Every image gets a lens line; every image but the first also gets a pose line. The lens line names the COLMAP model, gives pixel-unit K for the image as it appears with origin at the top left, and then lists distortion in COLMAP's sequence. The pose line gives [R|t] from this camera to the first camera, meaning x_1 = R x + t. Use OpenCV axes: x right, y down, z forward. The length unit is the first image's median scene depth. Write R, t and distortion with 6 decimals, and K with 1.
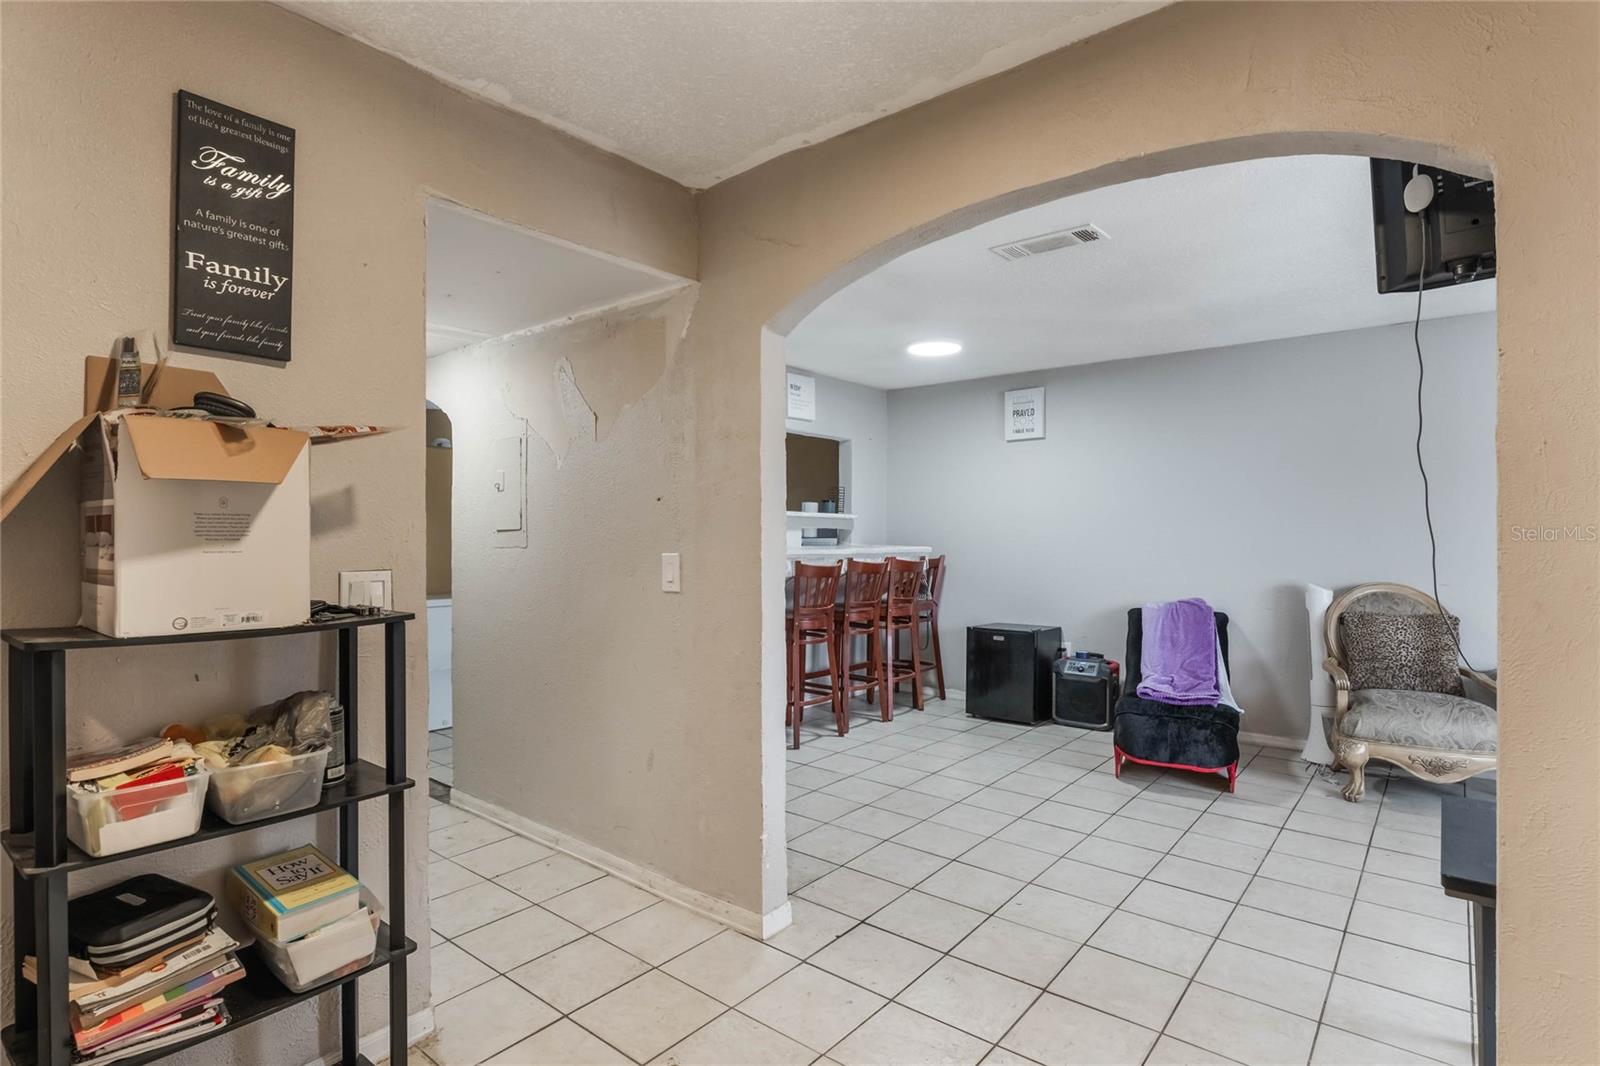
lens RADIAL K [[787.7, 0, 804.1], [0, 787.7, 535.8], [0, 0, 1]] dist [0.000540, 0.000067]
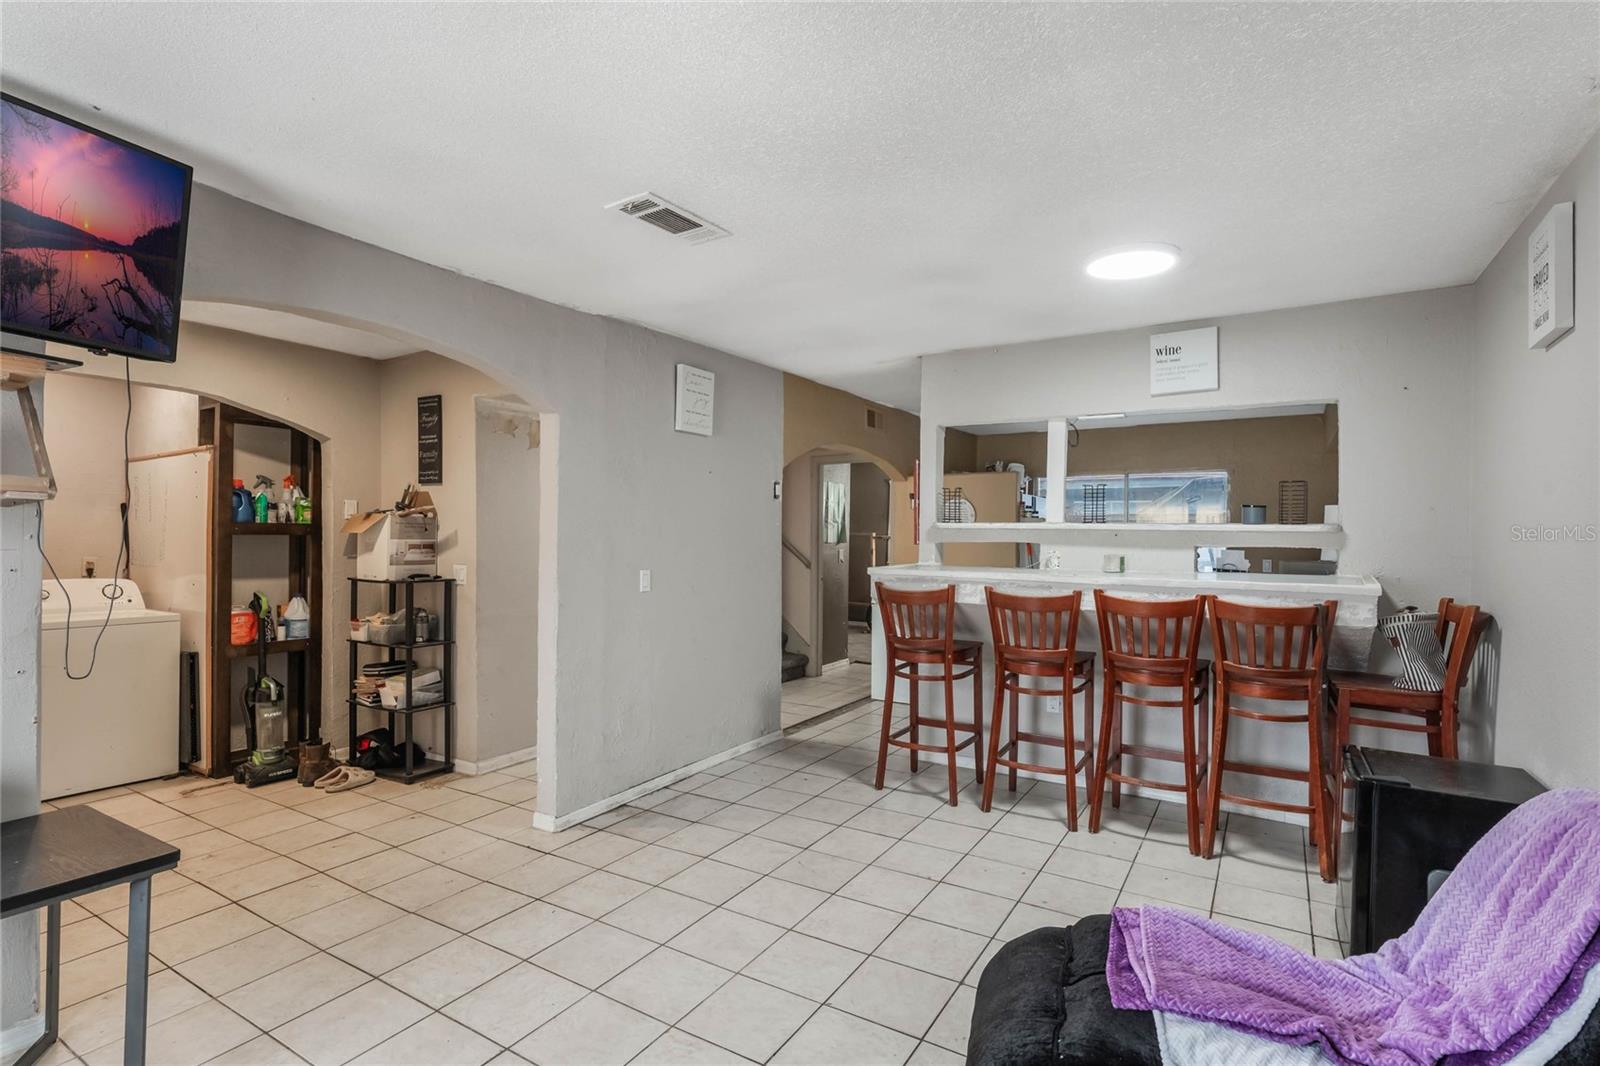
lens RADIAL K [[787.7, 0, 802.1], [0, 787.7, 536.8], [0, 0, 1]] dist [0.000540, 0.000067]
pose [[0.139558, -0.004776, -0.990202, 0.765549], [-0.007994, 0.999950, -0.005950, -0.014241], [0.990182, 0.008746, 0.139513, 0.665843]]
